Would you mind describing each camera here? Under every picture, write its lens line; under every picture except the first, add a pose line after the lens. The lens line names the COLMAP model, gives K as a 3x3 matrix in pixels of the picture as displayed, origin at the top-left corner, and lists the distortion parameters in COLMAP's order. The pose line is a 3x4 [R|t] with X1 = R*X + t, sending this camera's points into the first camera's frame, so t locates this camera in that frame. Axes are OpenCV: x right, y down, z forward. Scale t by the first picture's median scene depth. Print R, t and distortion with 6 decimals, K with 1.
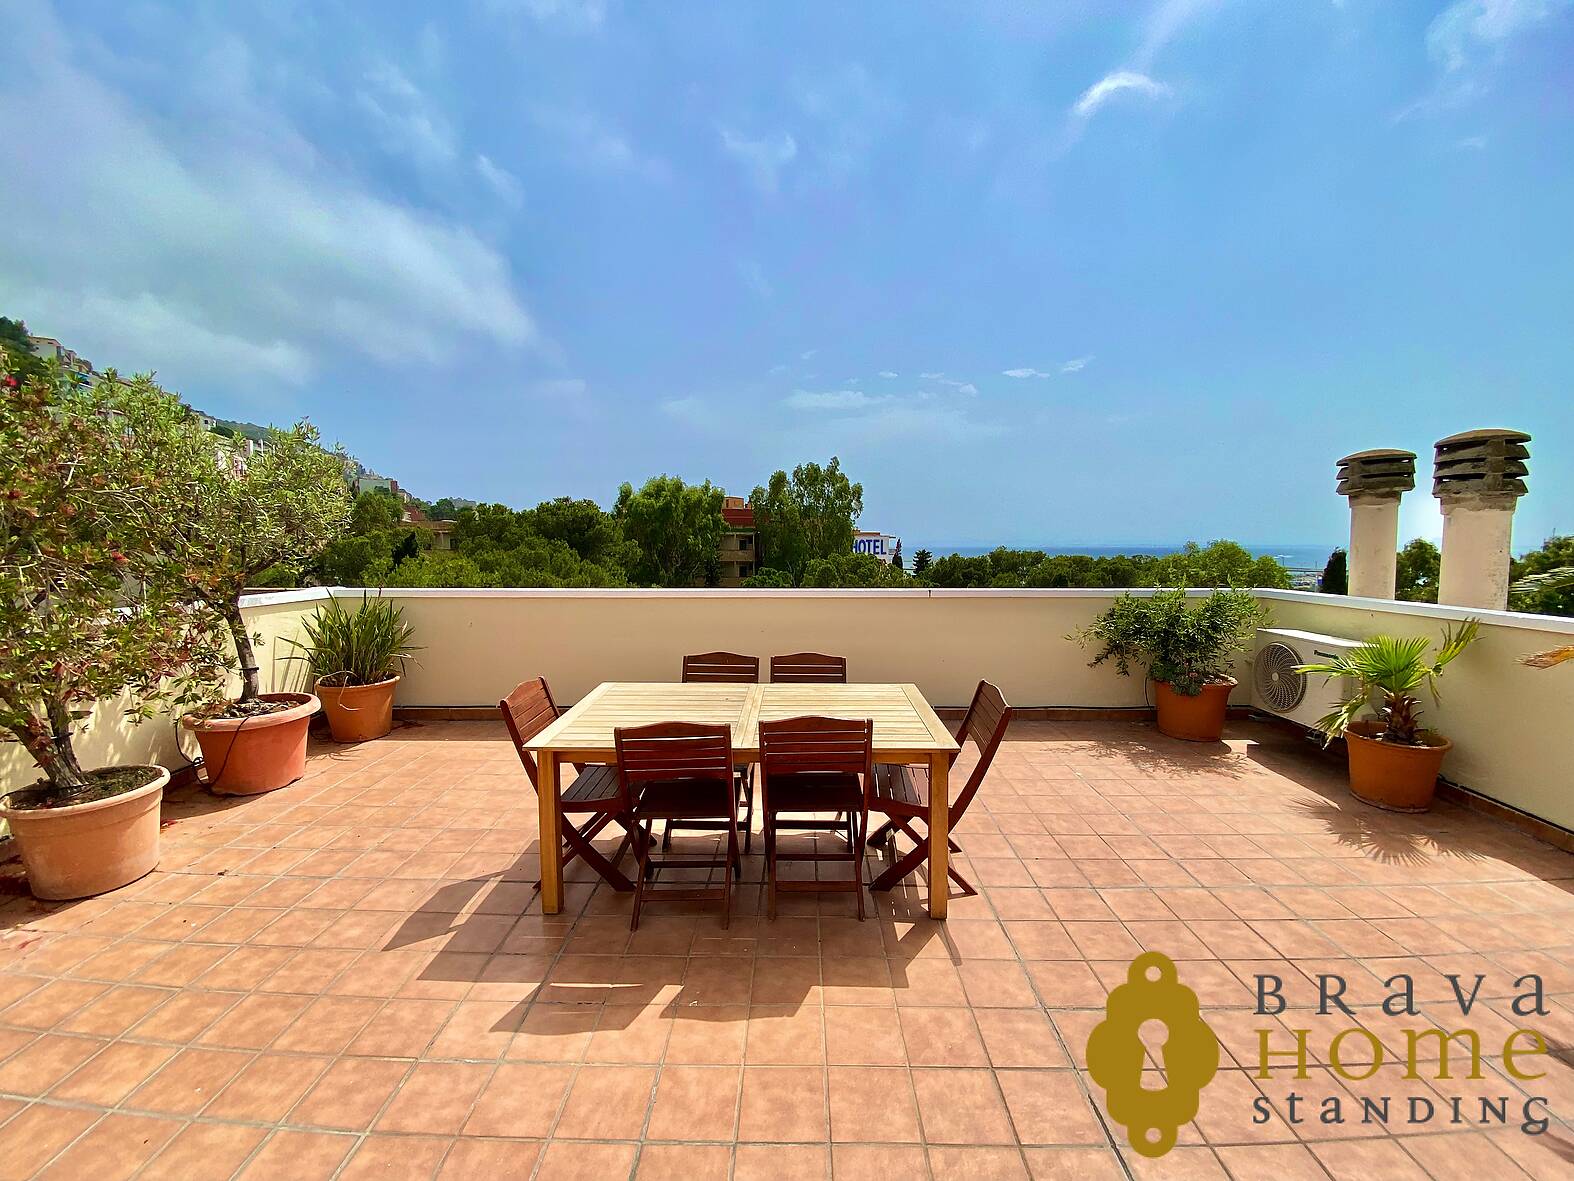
lens RADIAL K [[667.9, 0, 787.0], [0, 667.9, 590.5], [0, 0, 1]] dist [0.000911, -0.000301]
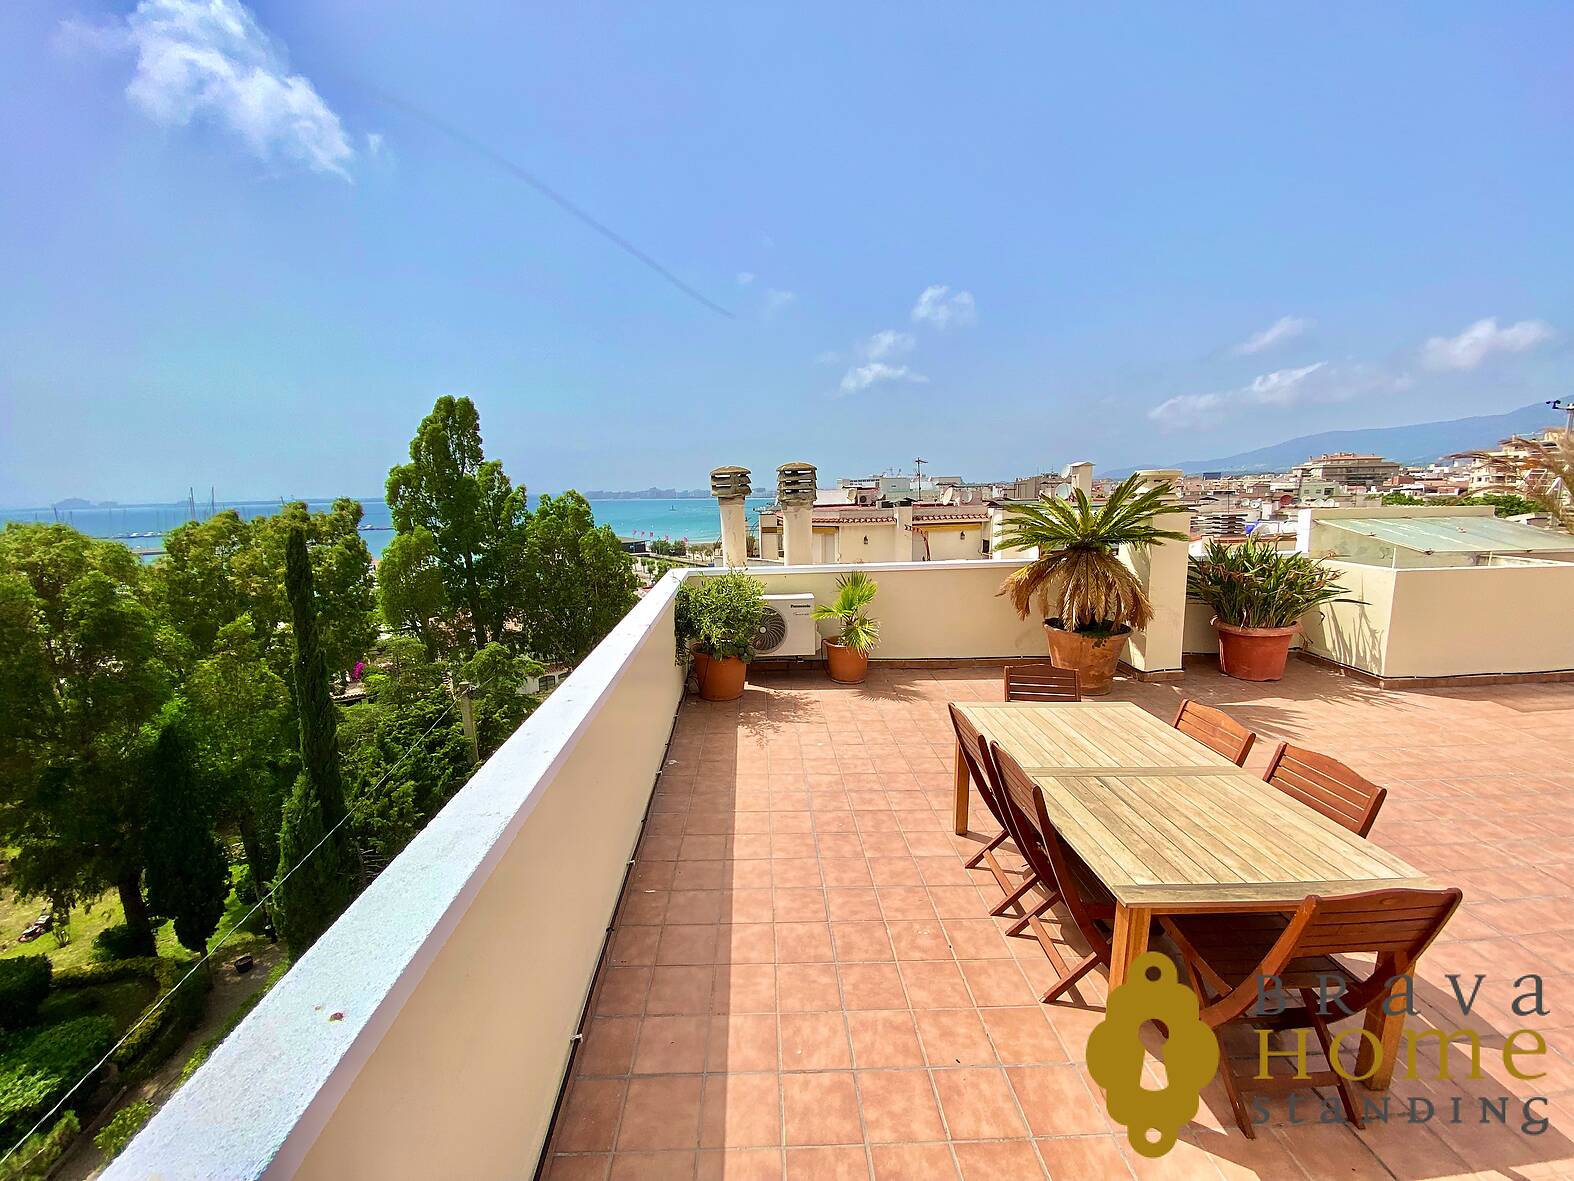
lens RADIAL K [[632.3, 0, 780.2], [0, 632.3, 577.5], [0, 0, 1]] dist [0.021367, -0.021601]
pose [[-0.056960, -0.140421, 0.988452, -0.626783], [0.091682, 0.985140, 0.145234, -0.185441], [-0.994158, 0.098896, -0.043240, 1.103185]]
